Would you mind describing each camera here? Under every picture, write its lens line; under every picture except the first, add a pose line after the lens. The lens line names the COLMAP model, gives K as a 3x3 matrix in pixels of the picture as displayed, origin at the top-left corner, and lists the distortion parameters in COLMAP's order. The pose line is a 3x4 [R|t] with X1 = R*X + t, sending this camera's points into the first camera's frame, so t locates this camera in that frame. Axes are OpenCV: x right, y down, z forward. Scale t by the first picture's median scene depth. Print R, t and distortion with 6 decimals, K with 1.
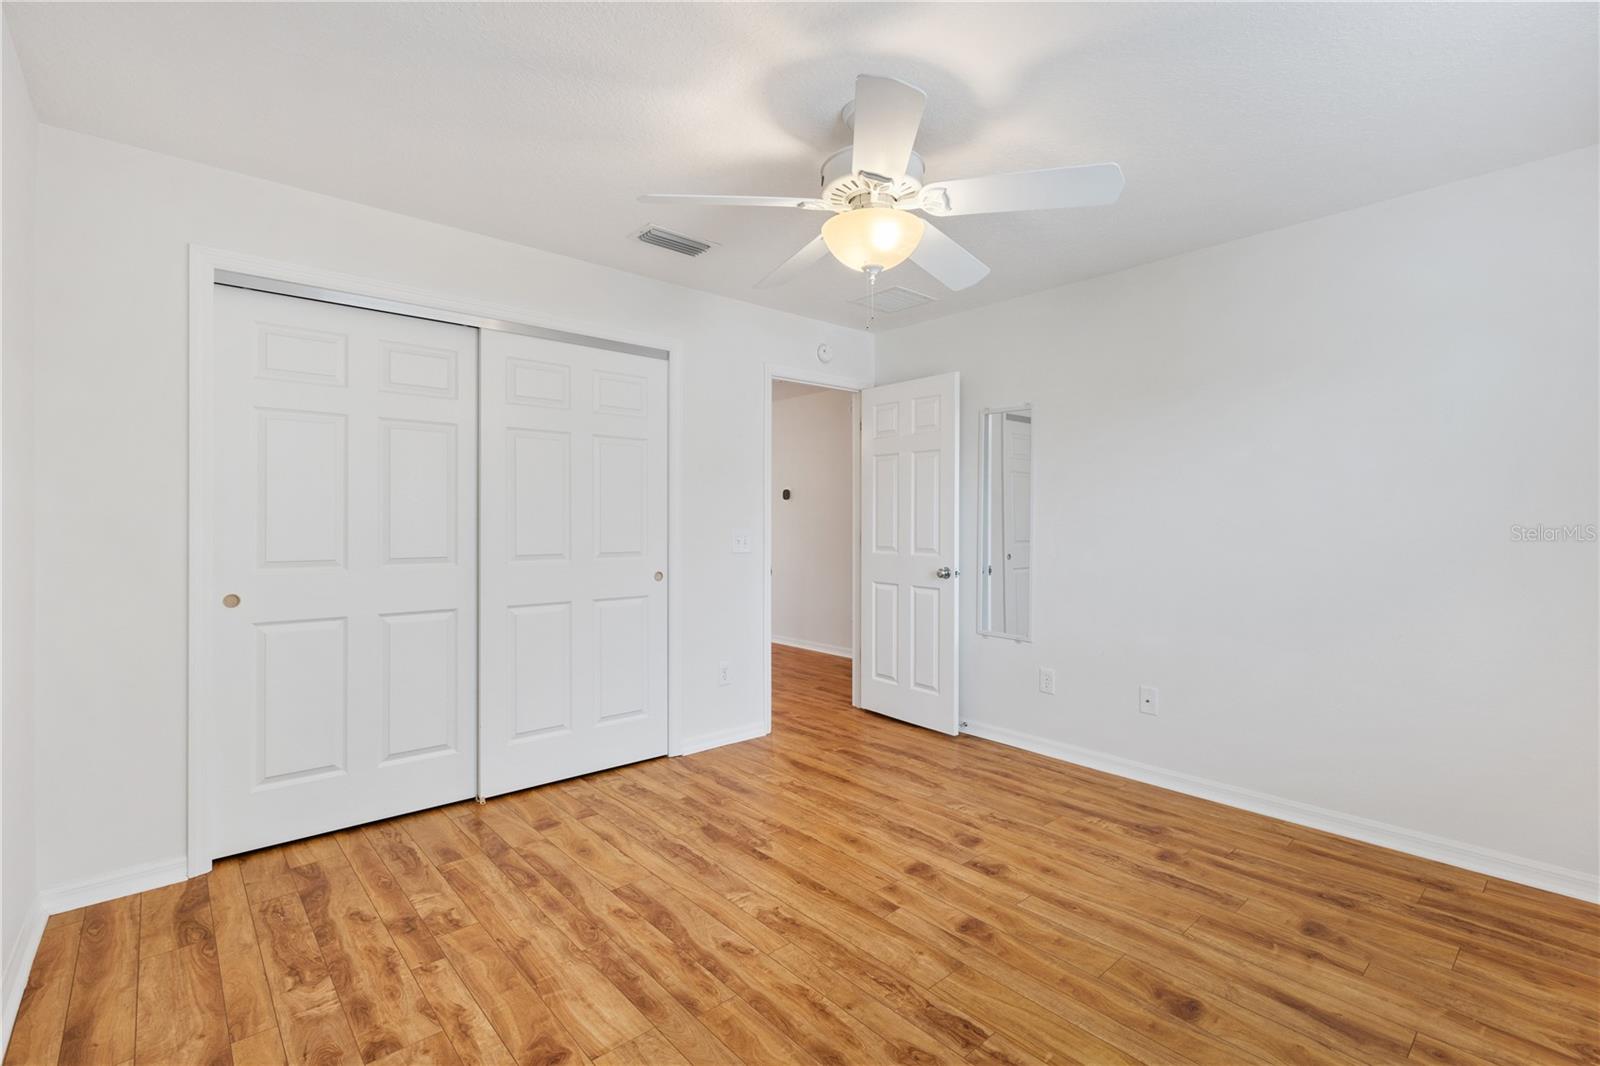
lens RADIAL K [[721.2, 0, 798.3], [0, 721.2, 527.2], [0, 0, 1]] dist [0.002061, 0.000281]
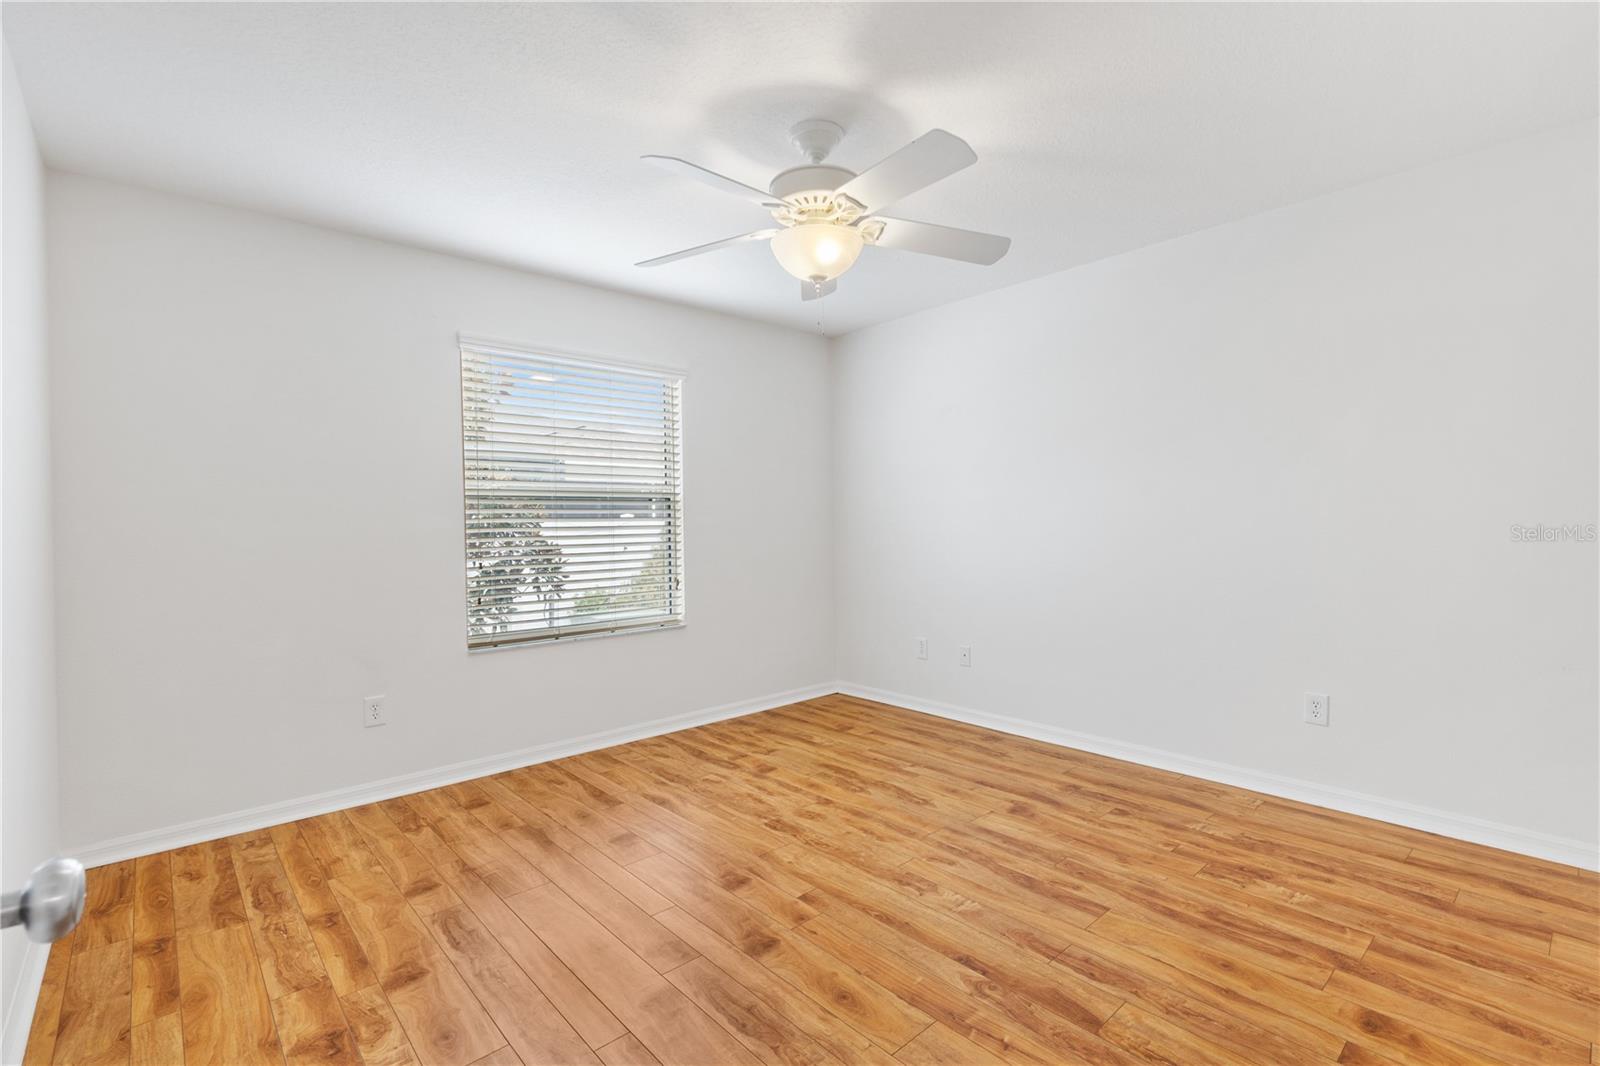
lens RADIAL K [[721.2, 0, 797.0], [0, 721.2, 529.5], [0, 0, 1]] dist [0.002061, 0.000281]
pose [[-0.999868, 0.016105, -0.001920, 0.137305], [0.016068, 0.999711, 0.017904, 0.004013], [0.002208, 0.017871, -0.999838, 2.017116]]
